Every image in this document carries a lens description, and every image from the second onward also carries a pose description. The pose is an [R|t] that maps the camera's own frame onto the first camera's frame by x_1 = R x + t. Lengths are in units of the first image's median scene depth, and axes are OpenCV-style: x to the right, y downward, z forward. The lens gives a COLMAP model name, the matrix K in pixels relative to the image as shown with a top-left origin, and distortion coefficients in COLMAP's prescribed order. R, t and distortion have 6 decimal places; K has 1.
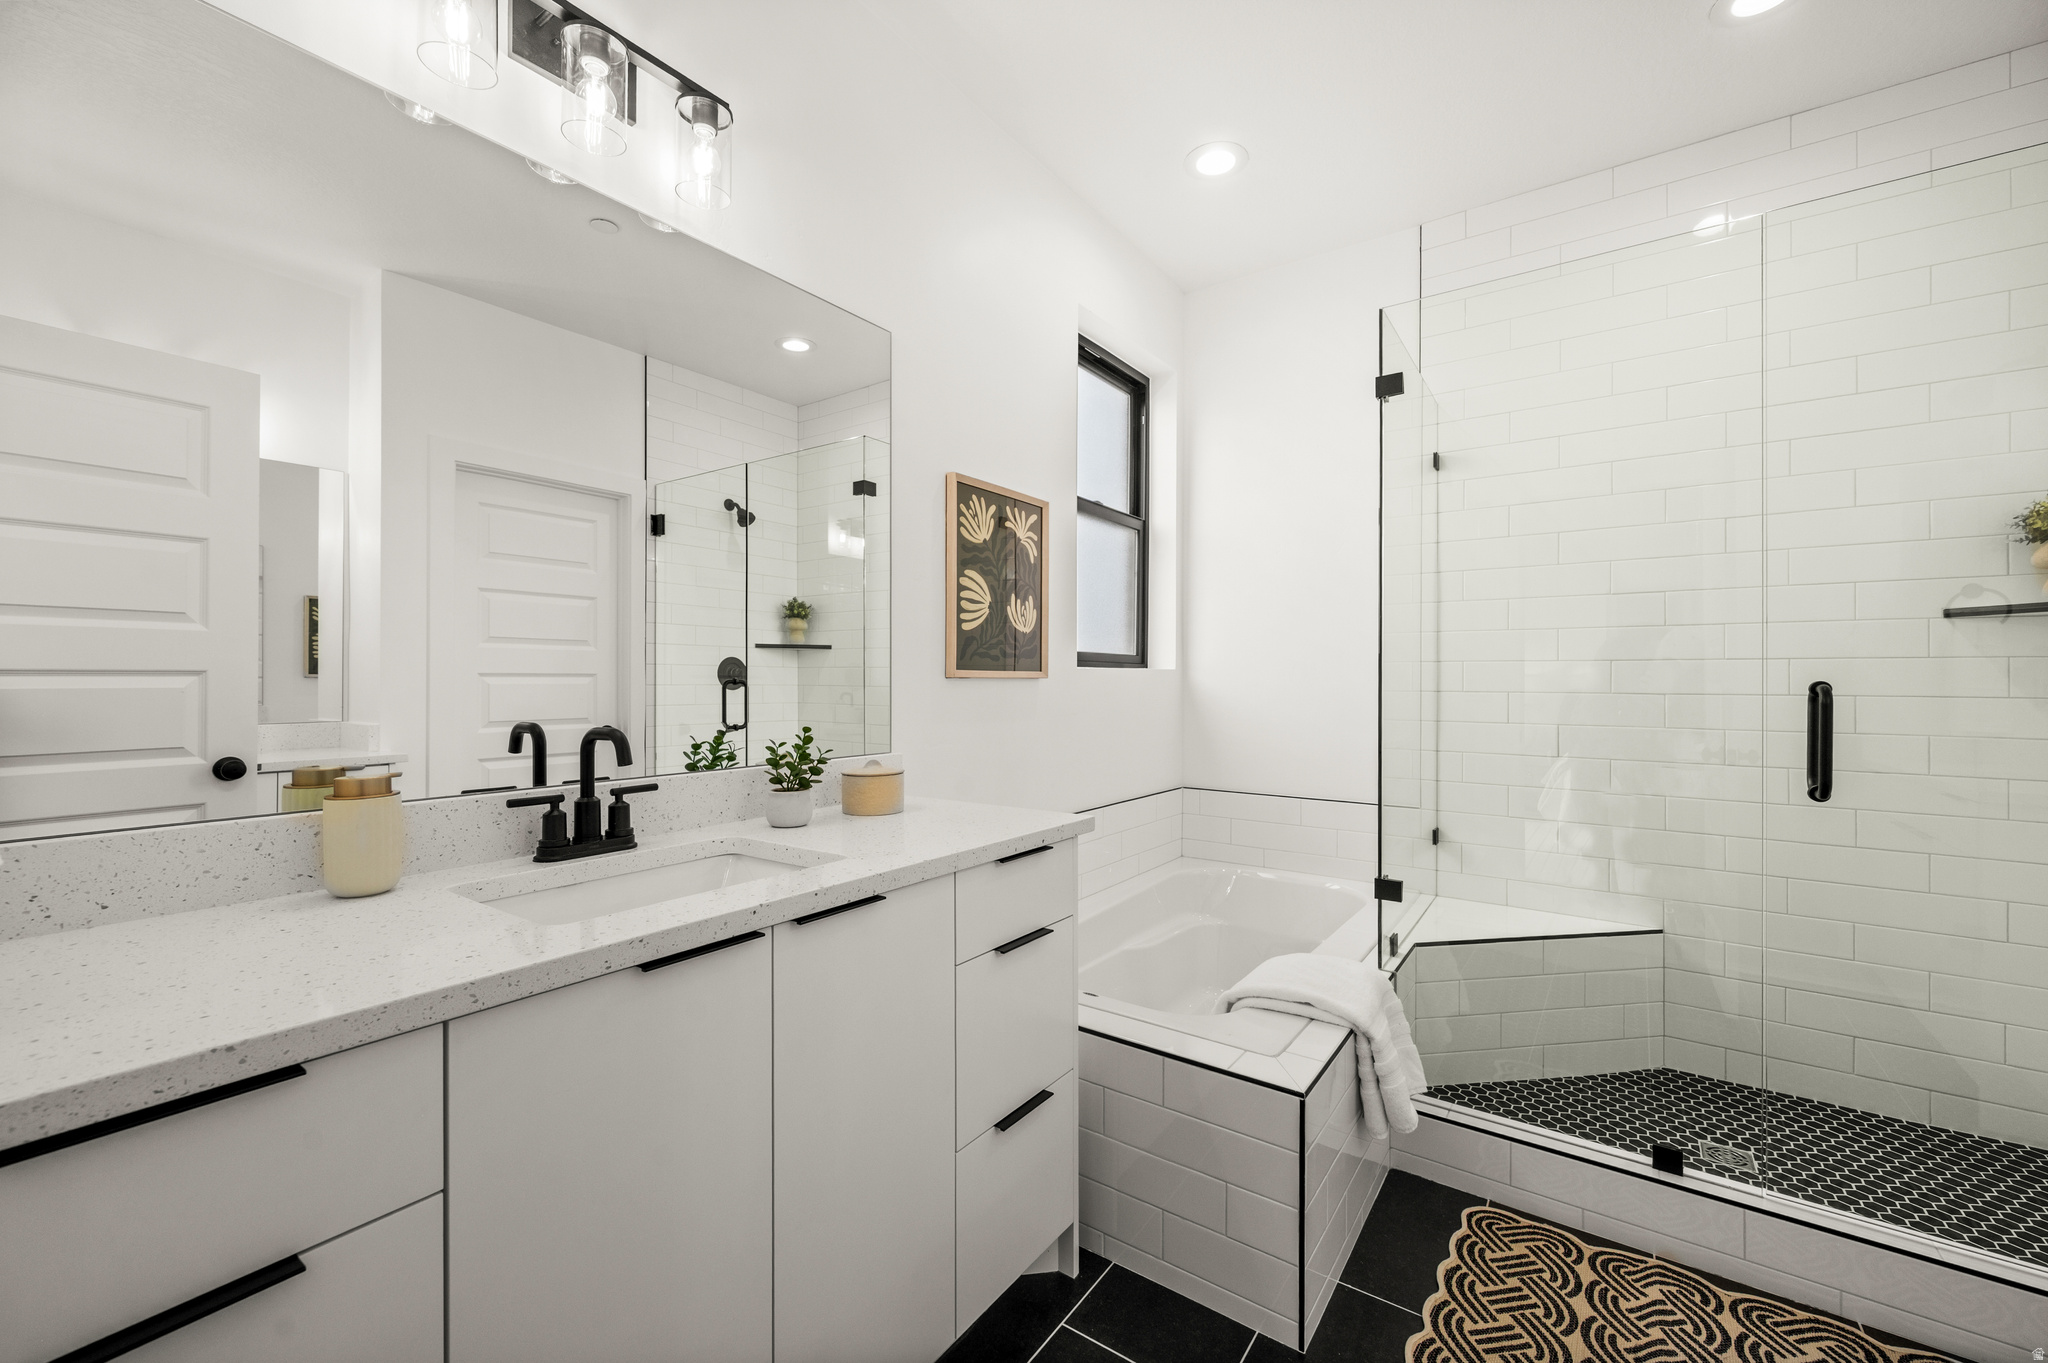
lens RADIAL K [[802.8, 0, 1039.4], [0, 802.8, 689.0], [0, 0, 1]] dist [-0.001534, 0.000451]
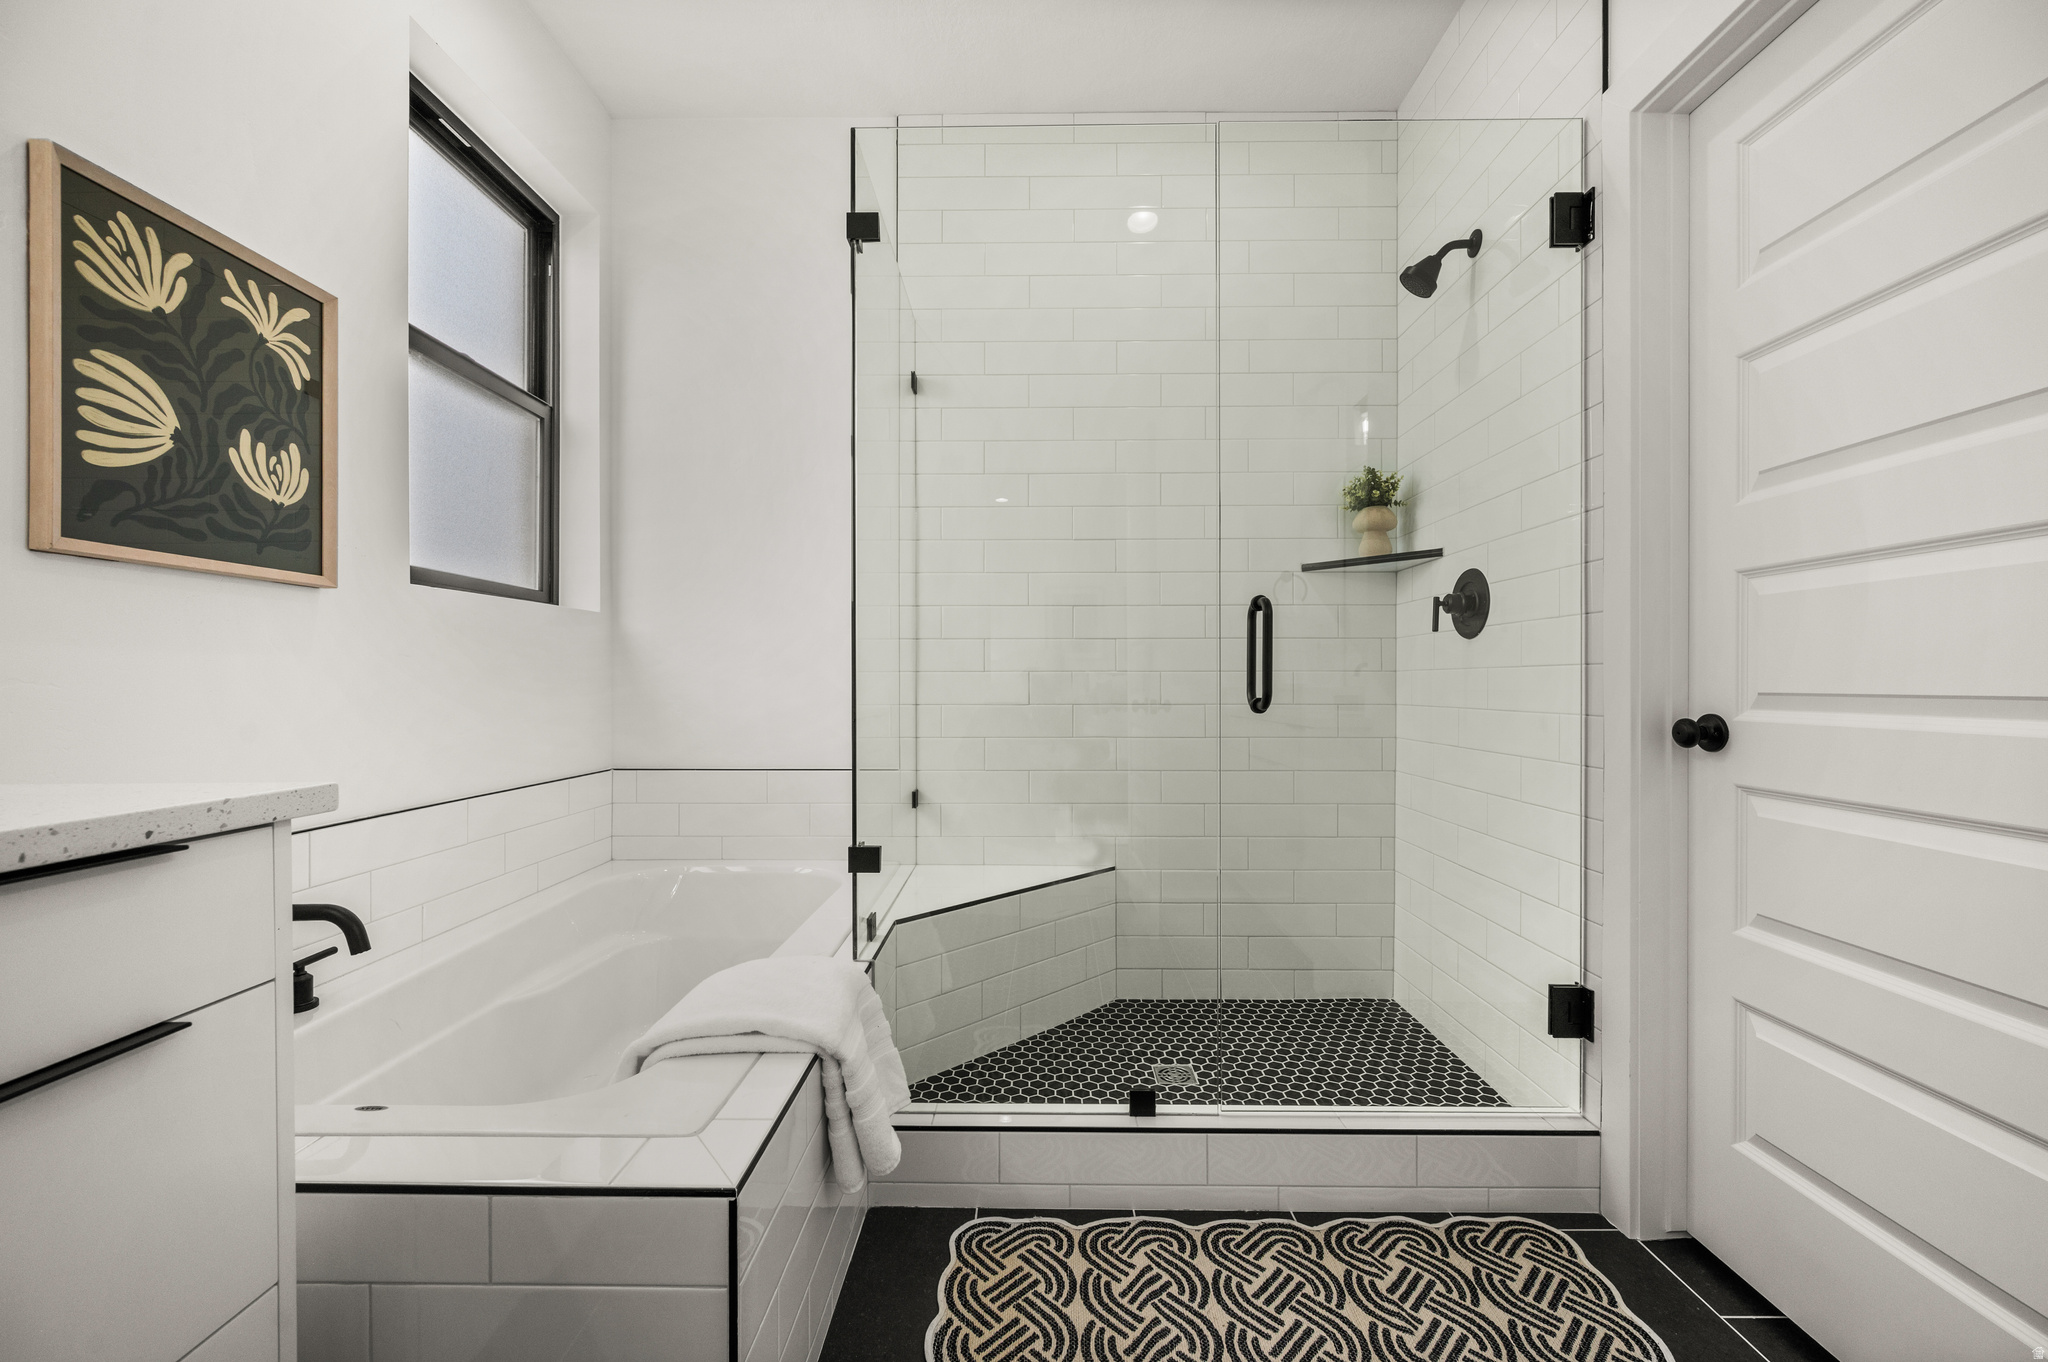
lens RADIAL K [[802.8, 0, 1039.4], [0, 802.8, 688.5], [0, 0, 1]] dist [-0.001534, 0.000451]
pose [[0.814383, -0.003959, 0.580314, 0.109034], [0.004184, 0.999991, 0.000950, 0.077006], [-0.580313, 0.001655, 0.814392, 0.237921]]
